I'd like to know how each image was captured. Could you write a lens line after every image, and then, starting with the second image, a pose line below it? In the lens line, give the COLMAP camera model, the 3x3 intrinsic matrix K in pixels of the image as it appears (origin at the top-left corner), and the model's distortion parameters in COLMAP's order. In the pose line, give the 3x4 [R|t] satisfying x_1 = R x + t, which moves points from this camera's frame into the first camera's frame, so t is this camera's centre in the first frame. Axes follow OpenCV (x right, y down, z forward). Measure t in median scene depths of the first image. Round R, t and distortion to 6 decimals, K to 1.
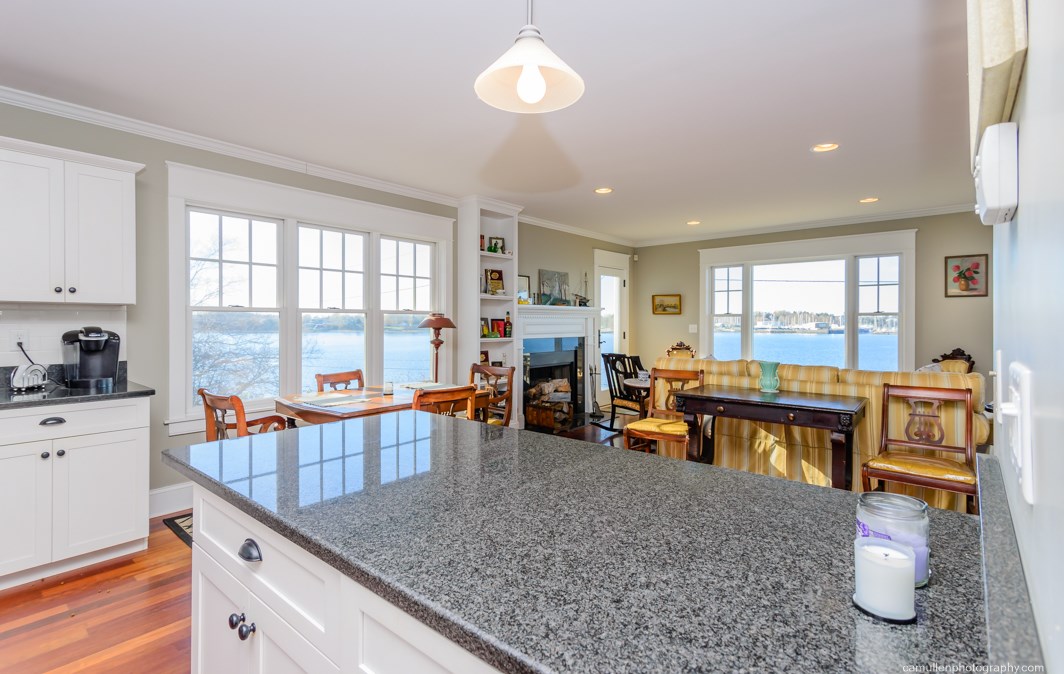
lens RADIAL K [[506.6, 0, 526.4], [0, 506.6, 322.6], [0, 0, 1]] dist [0.018178, -0.000023]
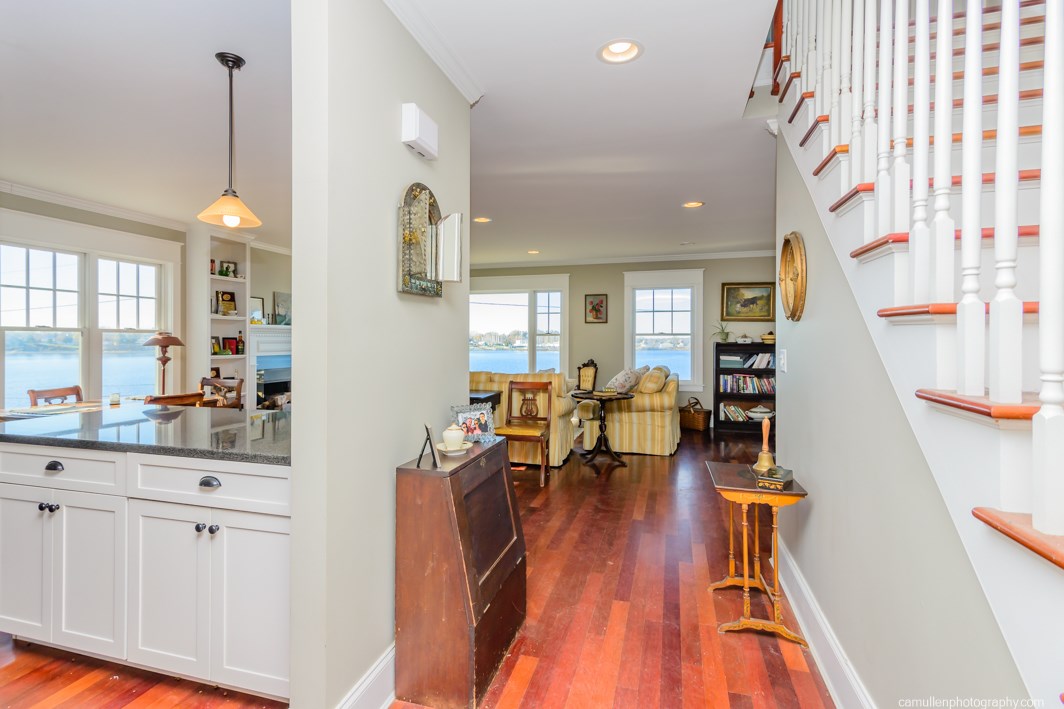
lens RADIAL K [[525.2, 0, 504.8], [0, 525.2, 341.6], [0, 0, 1]] dist [0.001686, 0.009243]
pose [[0.917196, -0.000154, 0.398436, 0.047300], [-0.000170, 1.000000, 0.000778, 0.000732], [-0.398436, -0.000781, 0.917196, -0.352829]]
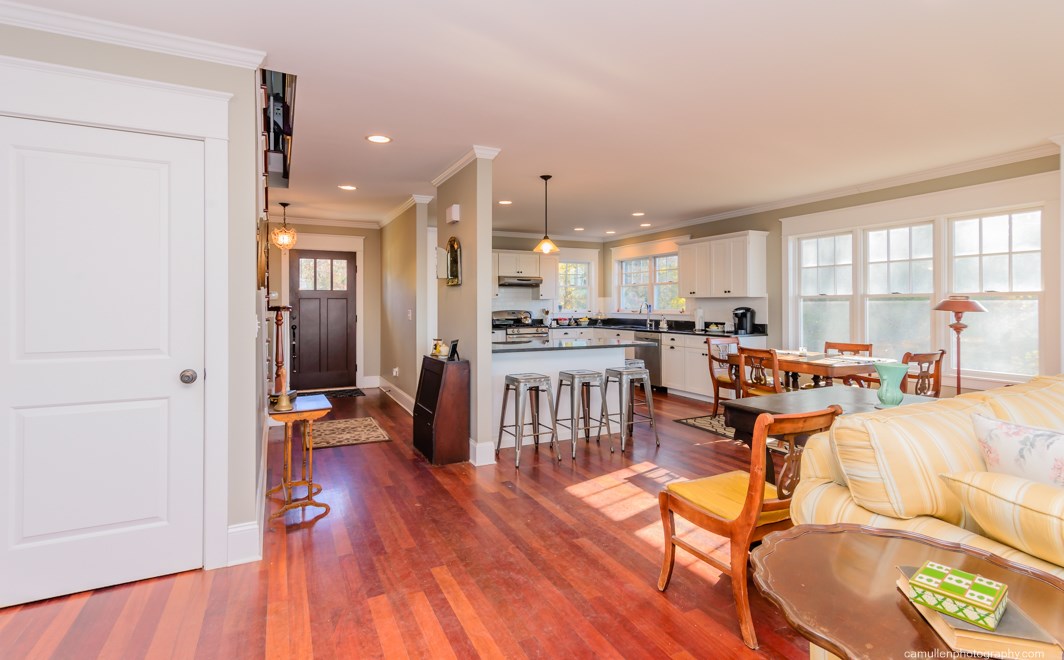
lens RADIAL K [[516.5, 0, 533.4], [0, 516.5, 303.1], [0, 0, 1]] dist [-0.000163, 0.000009]
pose [[-0.385276, -0.004072, -0.922792, 1.139261], [-0.000954, 0.999991, -0.004014, 0.000810], [0.922801, -0.000666, -0.385277, 0.729049]]
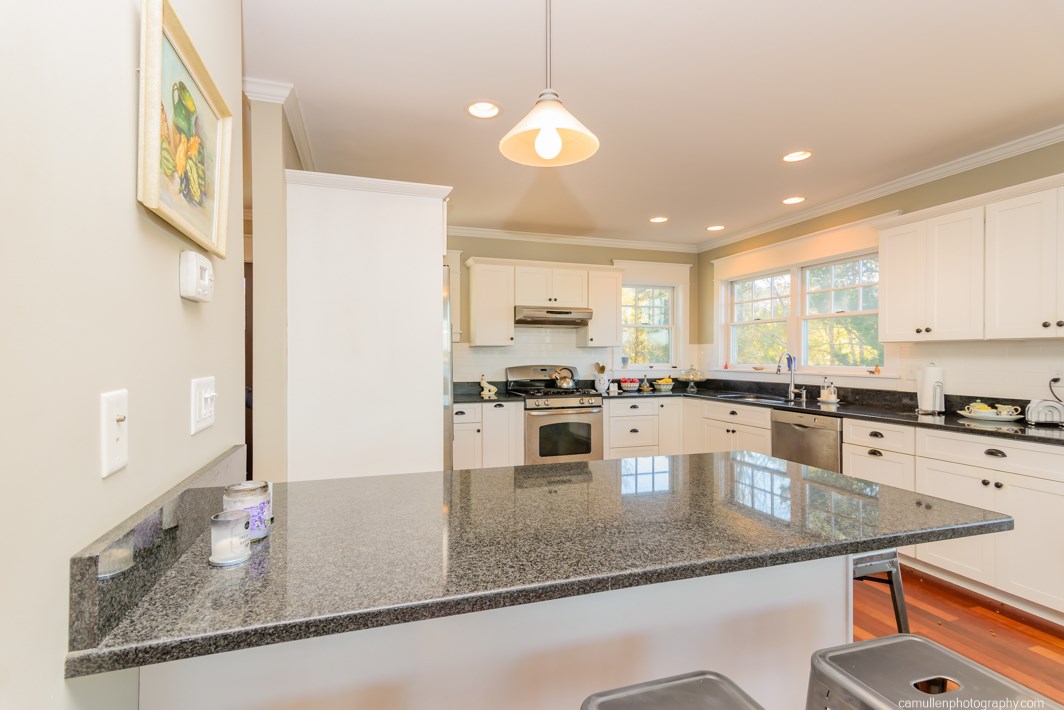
lens RADIAL K [[507.0, 0, 525.6], [0, 507.0, 356.2], [0, 0, 1]] dist [0.002442, 0.001063]
pose [[-0.521633, -0.001773, -0.853168, 0.277564], [-0.003263, 0.999995, -0.000083, -0.000615], [0.853164, 0.002740, -0.521636, 0.438989]]
